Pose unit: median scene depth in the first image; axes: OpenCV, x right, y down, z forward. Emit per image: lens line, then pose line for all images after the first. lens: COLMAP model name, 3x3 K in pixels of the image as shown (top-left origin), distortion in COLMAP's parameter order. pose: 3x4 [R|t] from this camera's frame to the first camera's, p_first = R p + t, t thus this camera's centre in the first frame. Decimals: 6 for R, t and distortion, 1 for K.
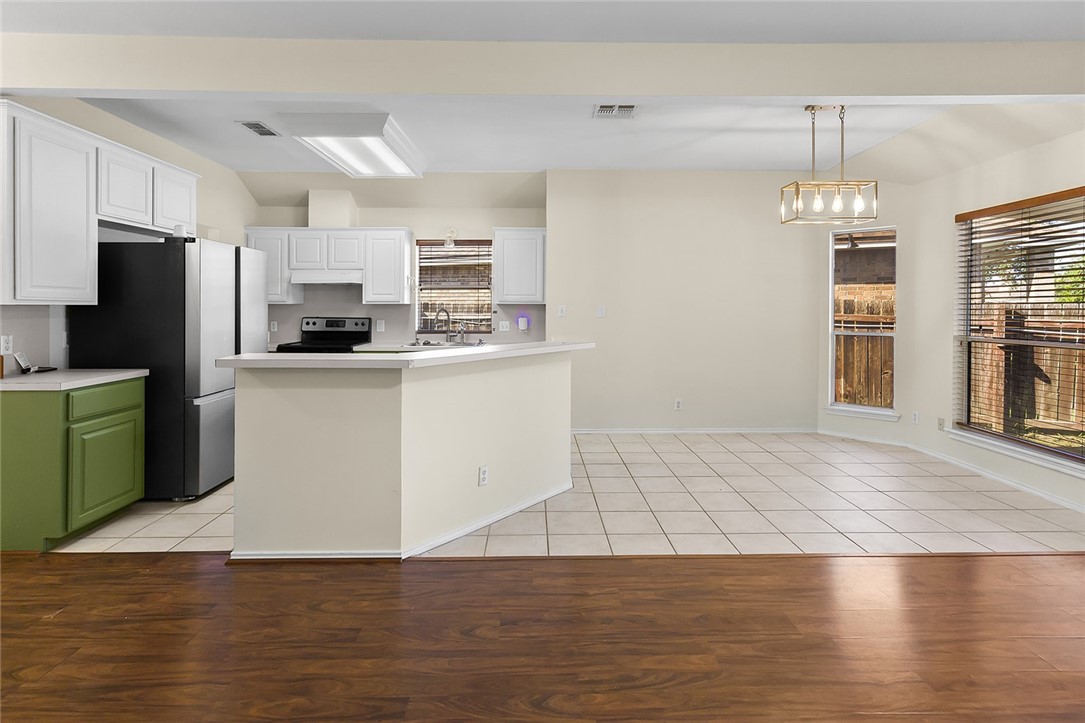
lens RADIAL K [[525.0, 0, 544.8], [0, 525.0, 333.3], [0, 0, 1]] dist [0.004791, 0.000763]
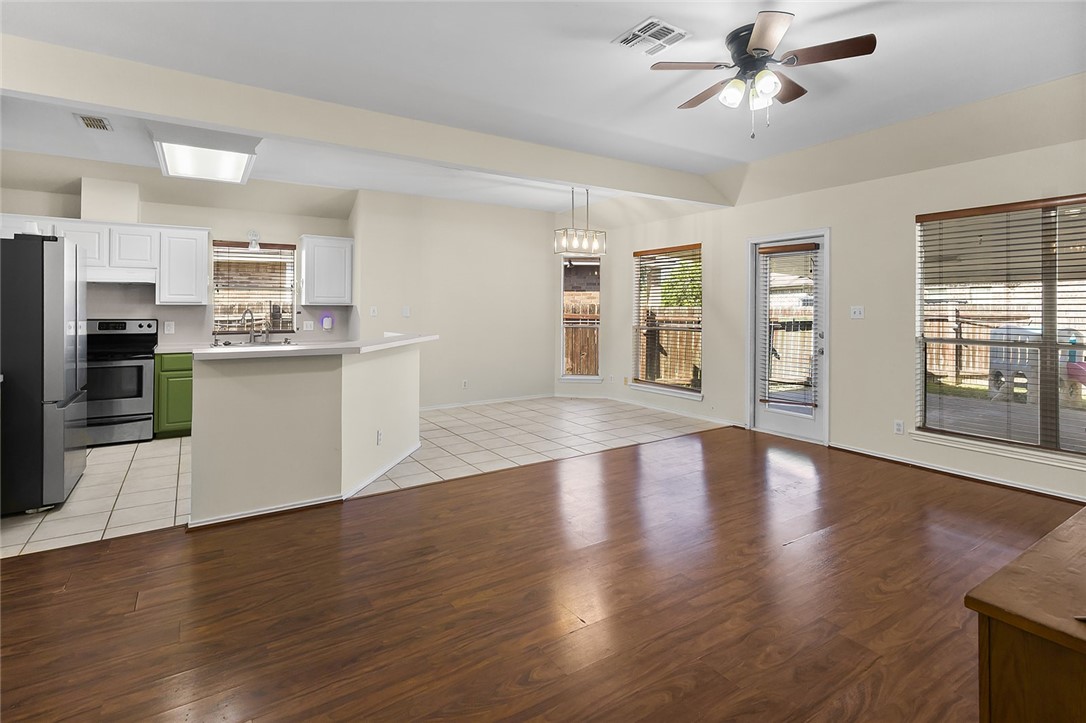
lens RADIAL K [[525.4, 0, 536.2], [0, 525.4, 355.6], [0, 0, 1]] dist [0.004791, 0.000763]
pose [[0.849358, -0.047225, 0.525700, -0.270355], [0.025495, 0.998497, 0.048506, 0.008030], [-0.527200, -0.027796, 0.849286, -0.184052]]
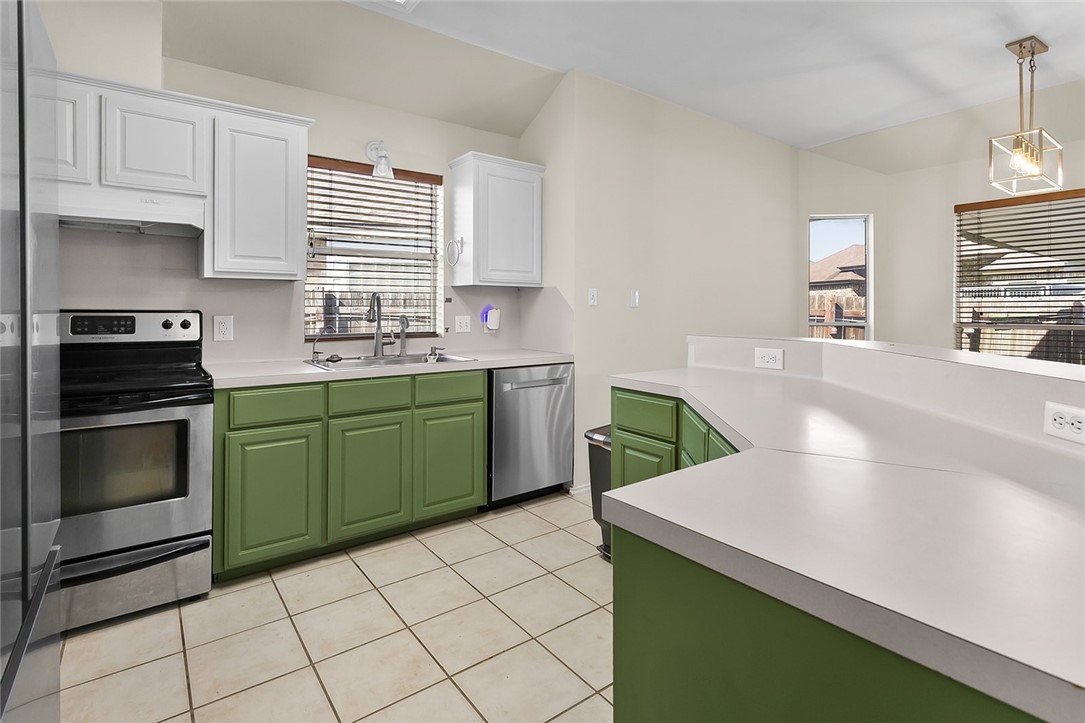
lens RADIAL K [[525.0, 0, 542.4], [0, 525.0, 350.0], [0, 0, 1]] dist [0.004791, 0.000763]
pose [[0.801979, -0.048922, 0.595345, -0.390385], [0.029255, 0.998661, 0.042655, -0.006951], [-0.596635, -0.016791, 0.802337, 0.498495]]
